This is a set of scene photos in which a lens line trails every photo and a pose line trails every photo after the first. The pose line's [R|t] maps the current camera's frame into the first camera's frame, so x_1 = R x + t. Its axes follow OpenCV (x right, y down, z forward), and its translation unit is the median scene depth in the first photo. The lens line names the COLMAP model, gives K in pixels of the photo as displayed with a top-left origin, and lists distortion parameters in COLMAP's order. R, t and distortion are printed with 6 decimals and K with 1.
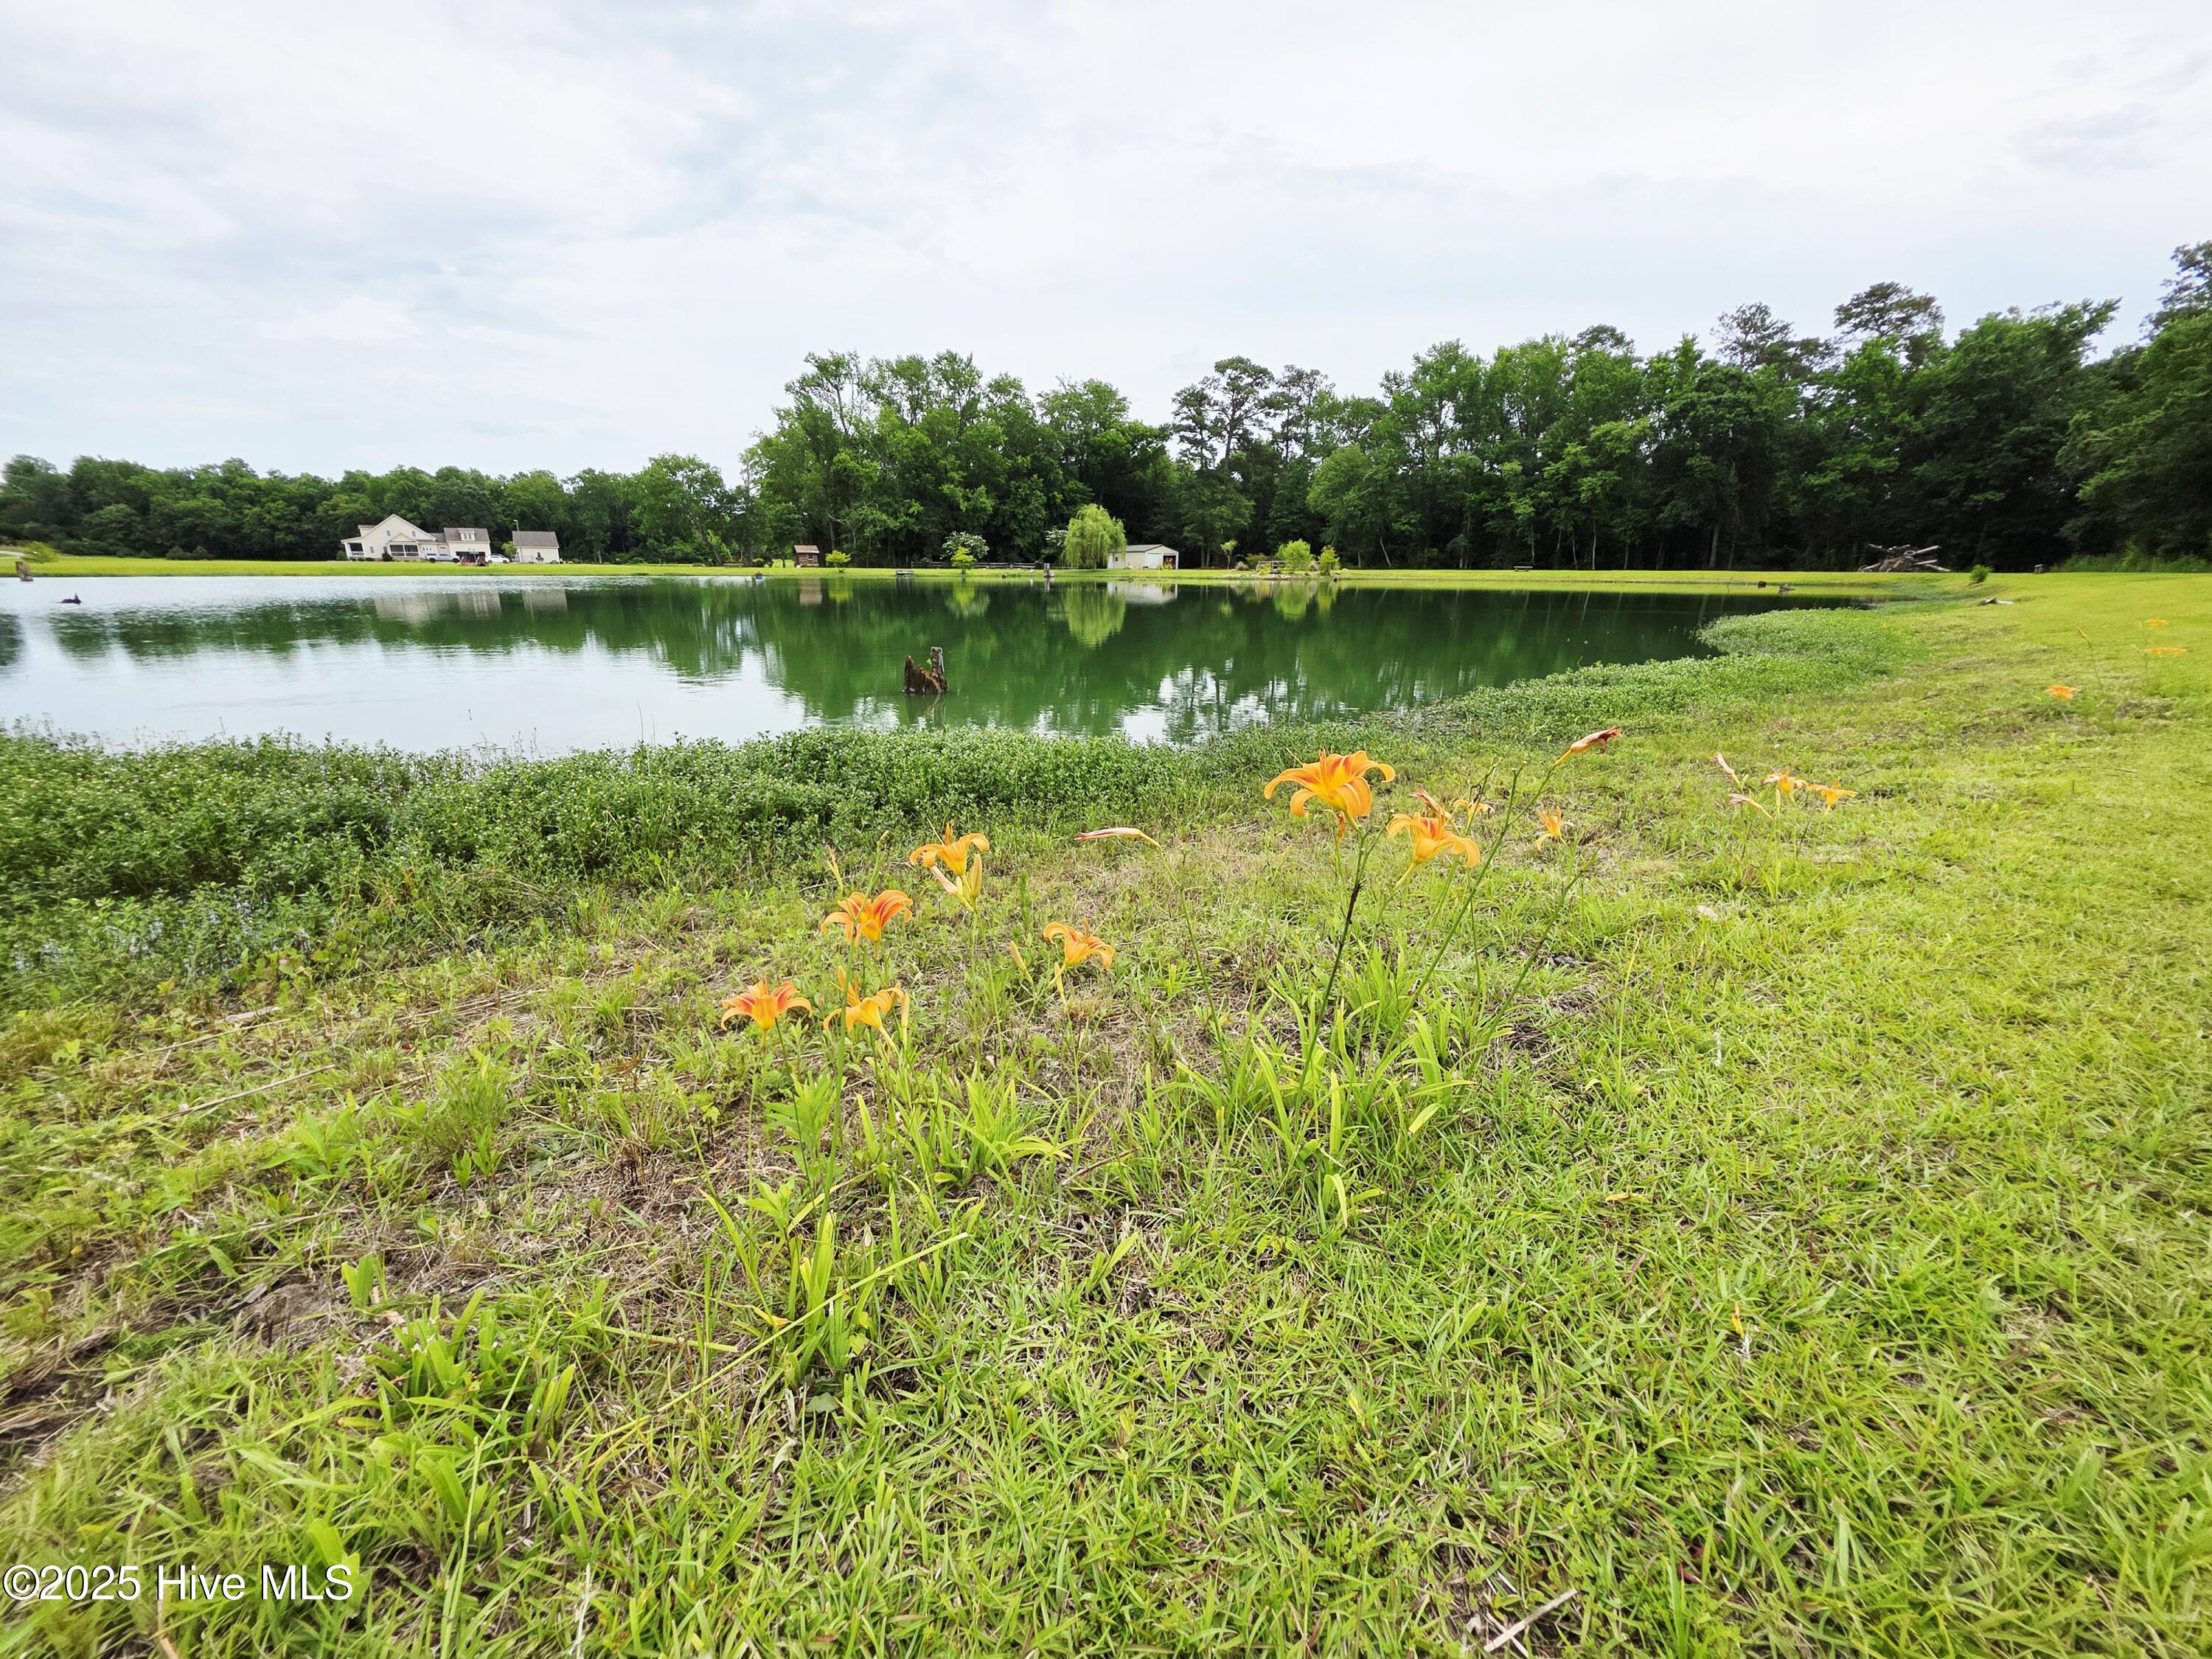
lens RADIAL K [[889.8, 0, 1104.2], [0, 889.8, 817.0], [0, 0, 1]] dist [0.002077, 0.000435]
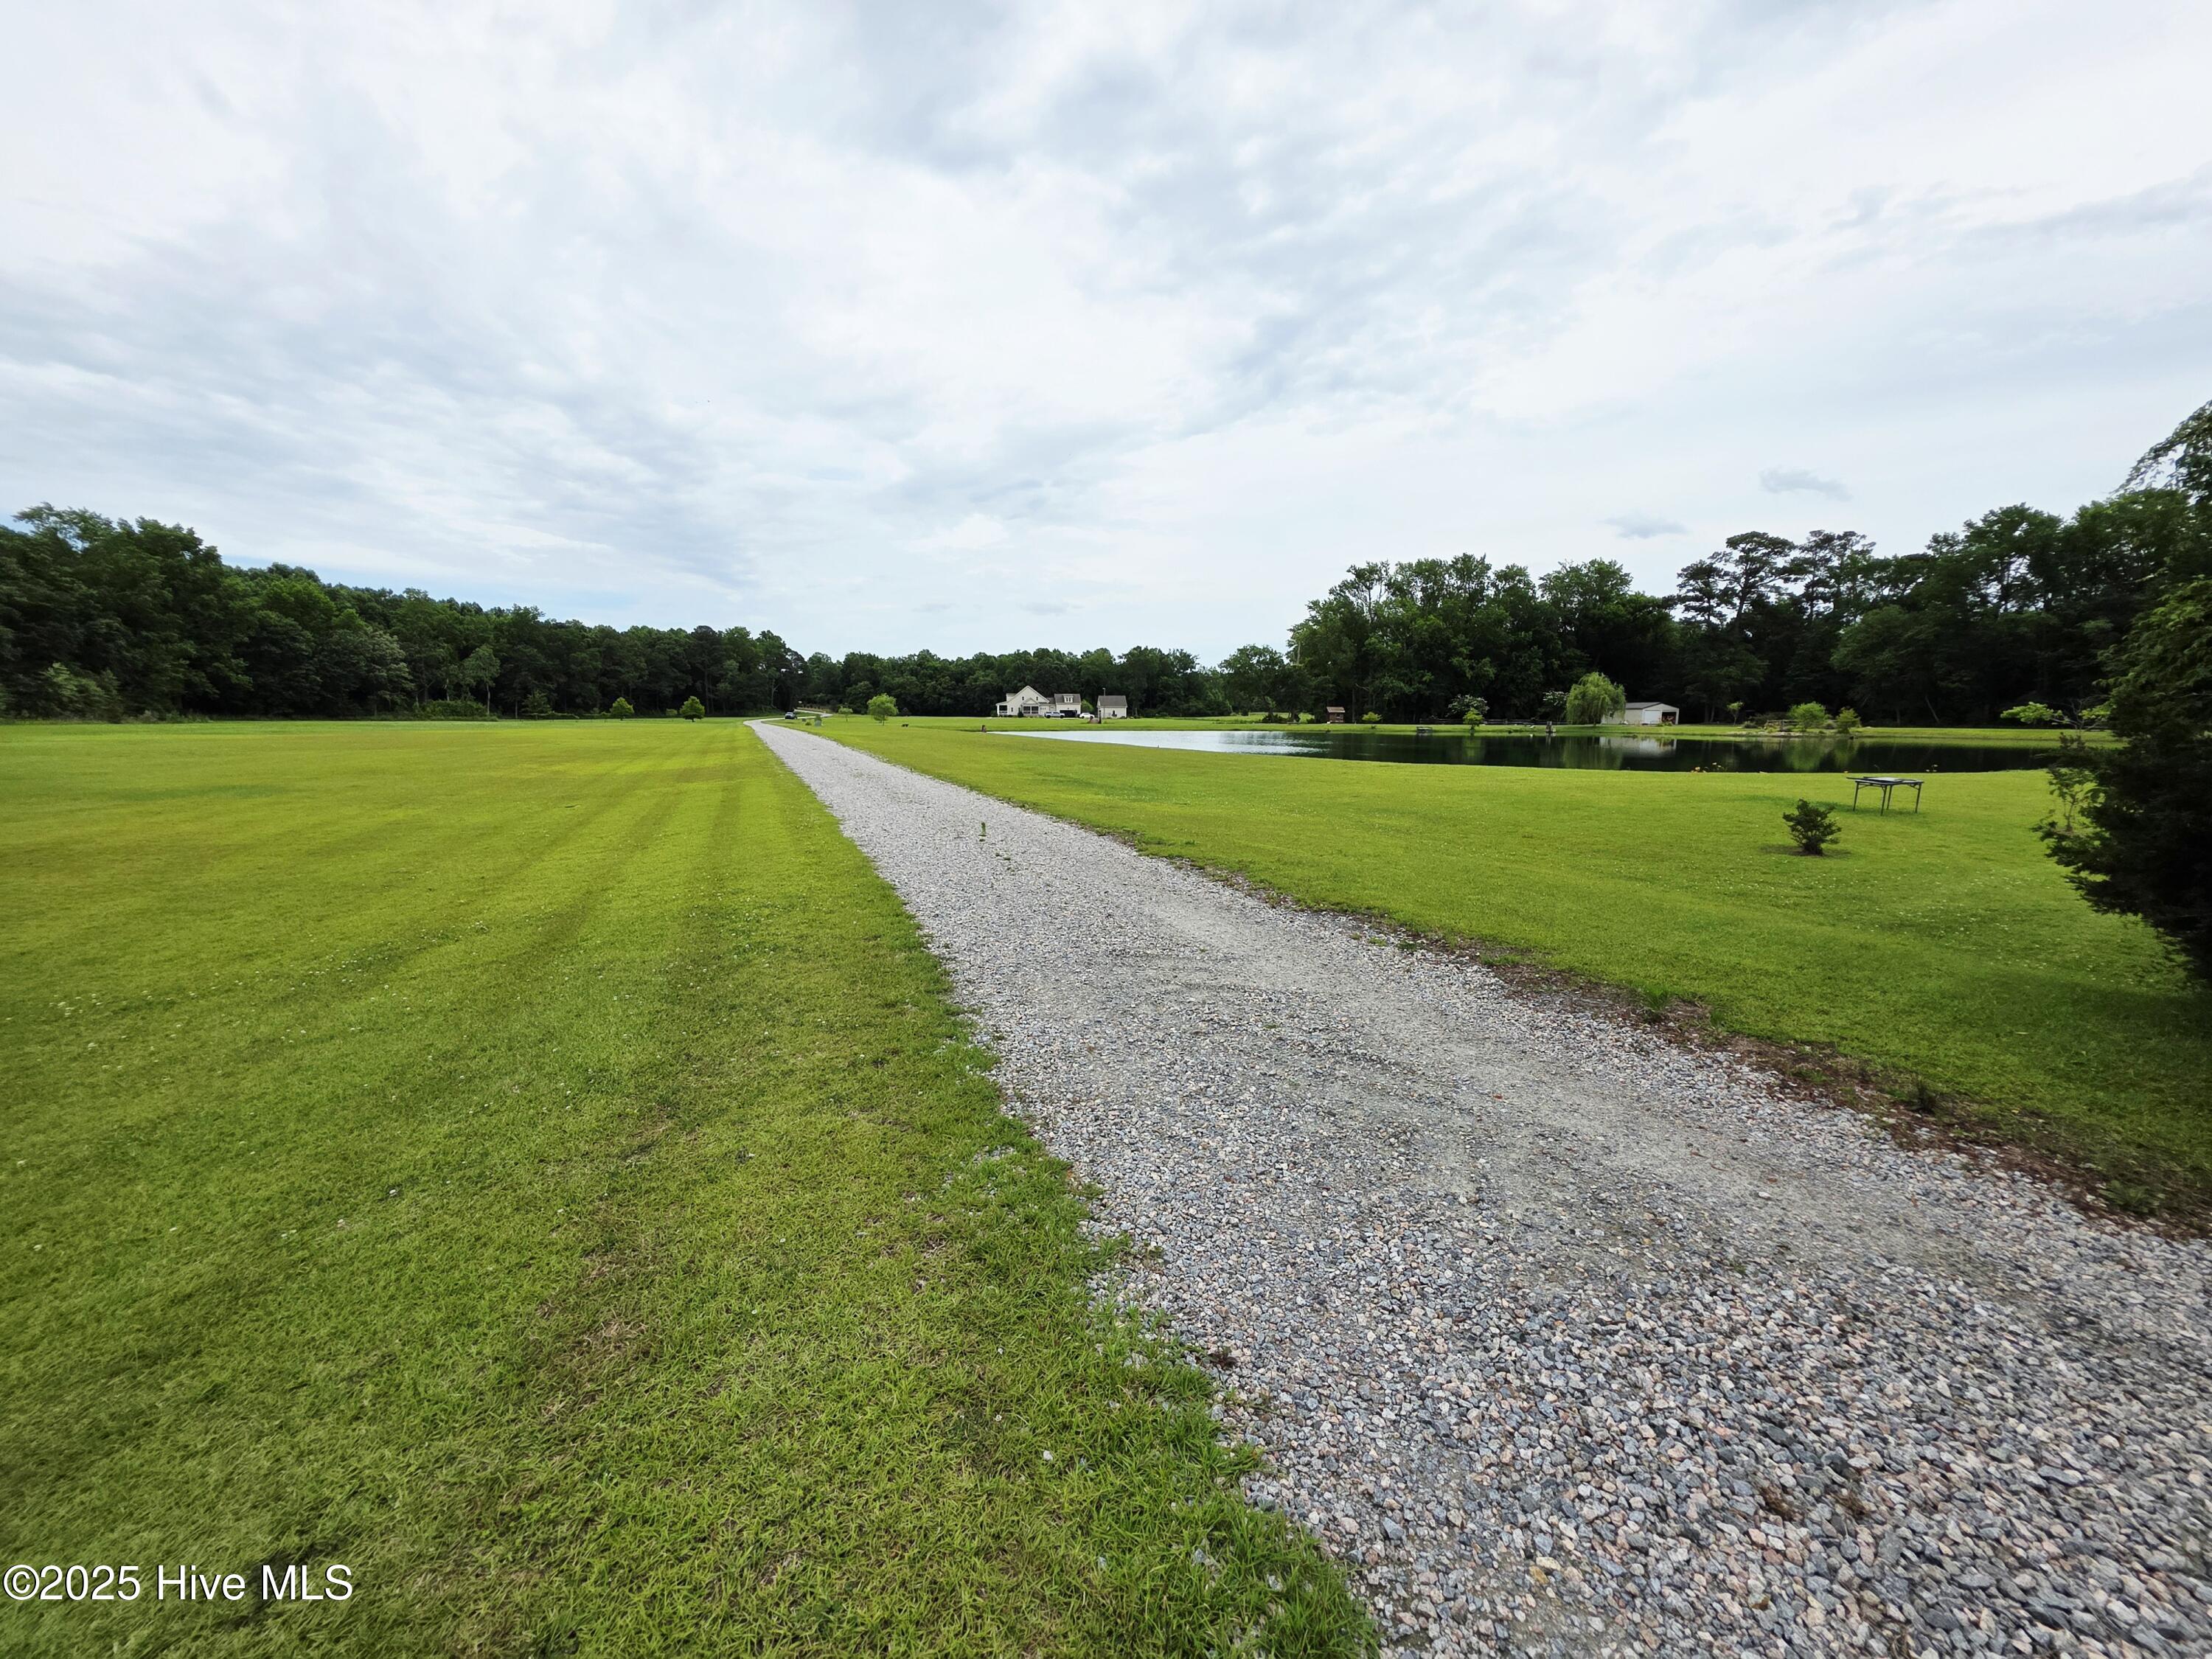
lens RADIAL K [[889.8, 0, 1099.8], [0, 889.8, 811.5], [0, 0, 1]] dist [0.002077, 0.000435]
pose [[0.882059, 0.047778, -0.468710, -0.022716], [-0.125214, 0.982840, -0.135452, 0.053121], [0.454195, 0.178166, 0.872905, -0.220529]]
